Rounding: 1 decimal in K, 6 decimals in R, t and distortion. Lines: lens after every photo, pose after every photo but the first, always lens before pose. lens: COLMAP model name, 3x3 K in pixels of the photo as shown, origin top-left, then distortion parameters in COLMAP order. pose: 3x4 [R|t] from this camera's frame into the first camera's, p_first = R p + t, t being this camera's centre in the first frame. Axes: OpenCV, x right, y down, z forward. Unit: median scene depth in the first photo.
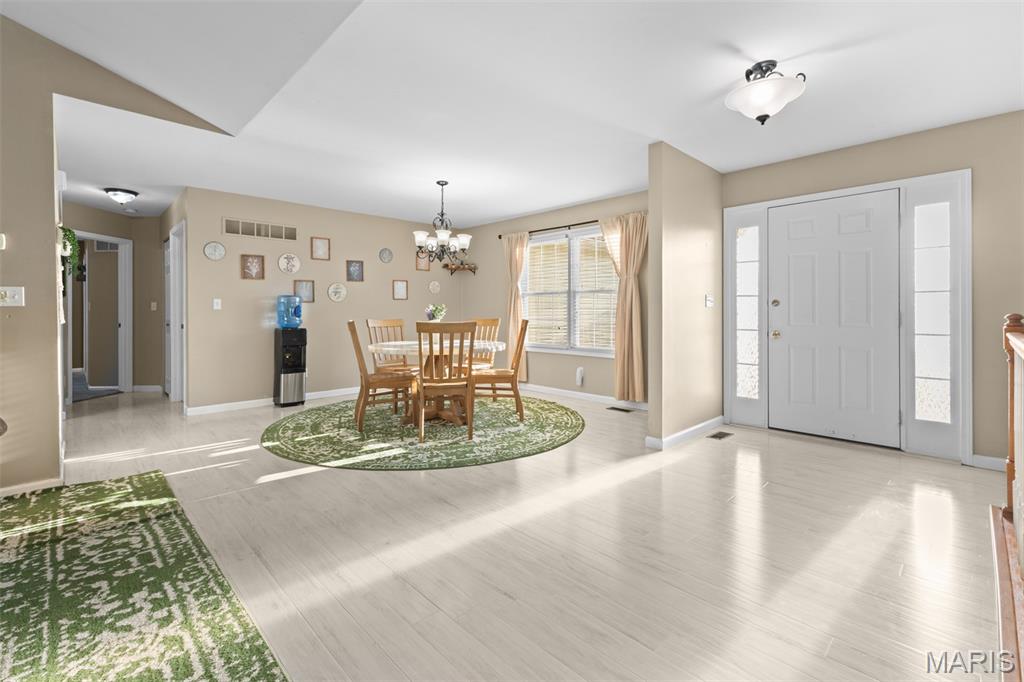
lens RADIAL K [[457.4, 0, 515.7], [0, 457.4, 313.6], [0, 0, 1]] dist [0.003471, -0.000082]
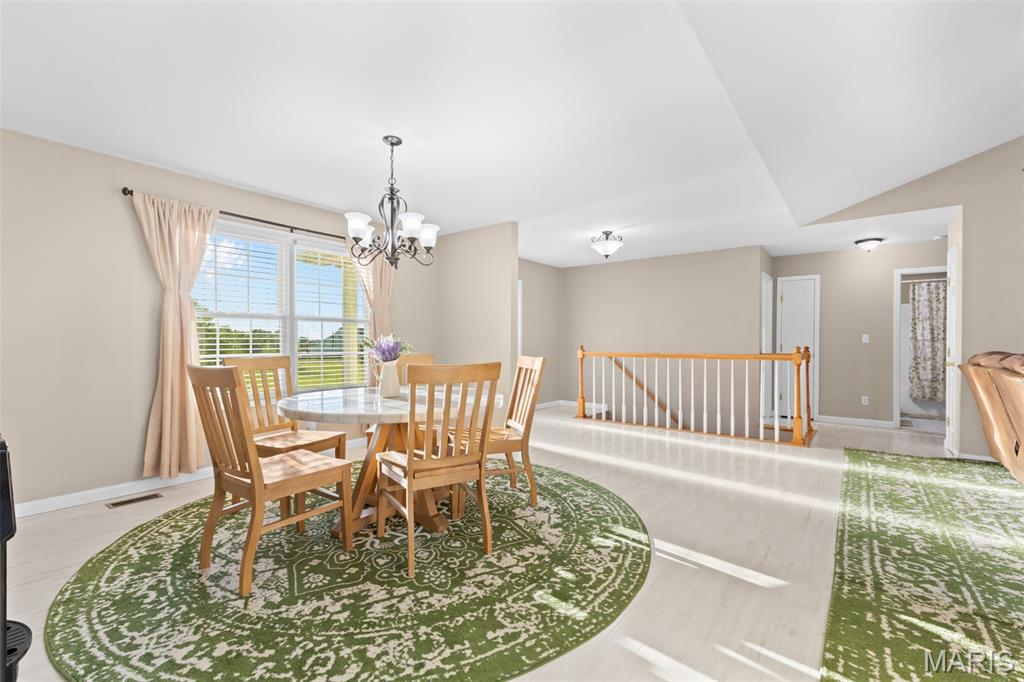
lens RADIAL K [[444.2, 0, 512.0], [0, 444.2, 341.0], [0, 0, 1]] dist [-0.003255, -0.000655]
pose [[-0.130317, 0.004342, 0.991463, -0.718721], [0.001592, 0.999990, -0.004170, -0.005422], [-0.991471, 0.001035, -0.130323, 0.831315]]
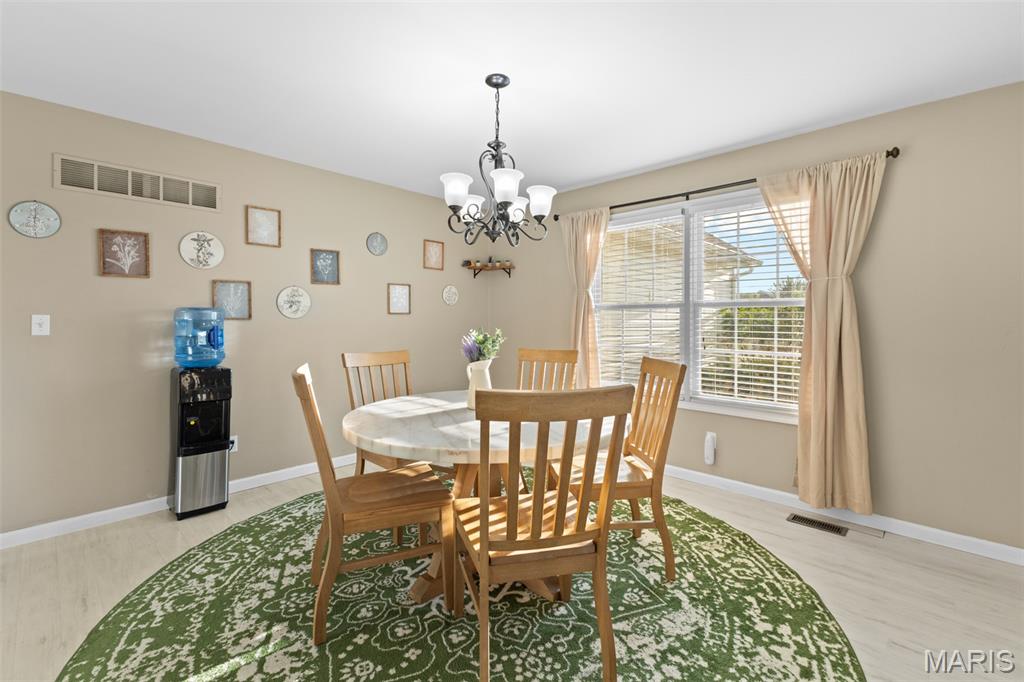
lens RADIAL K [[441.6, 0, 515.6], [0, 441.6, 324.7], [0, 0, 1]] dist [0.000426, 0.000336]
pose [[0.999251, 0.004876, 0.038396, -0.142994], [-0.005073, 0.999975, 0.005022, -0.024843], [-0.038371, -0.005213, 0.999250, 0.476148]]
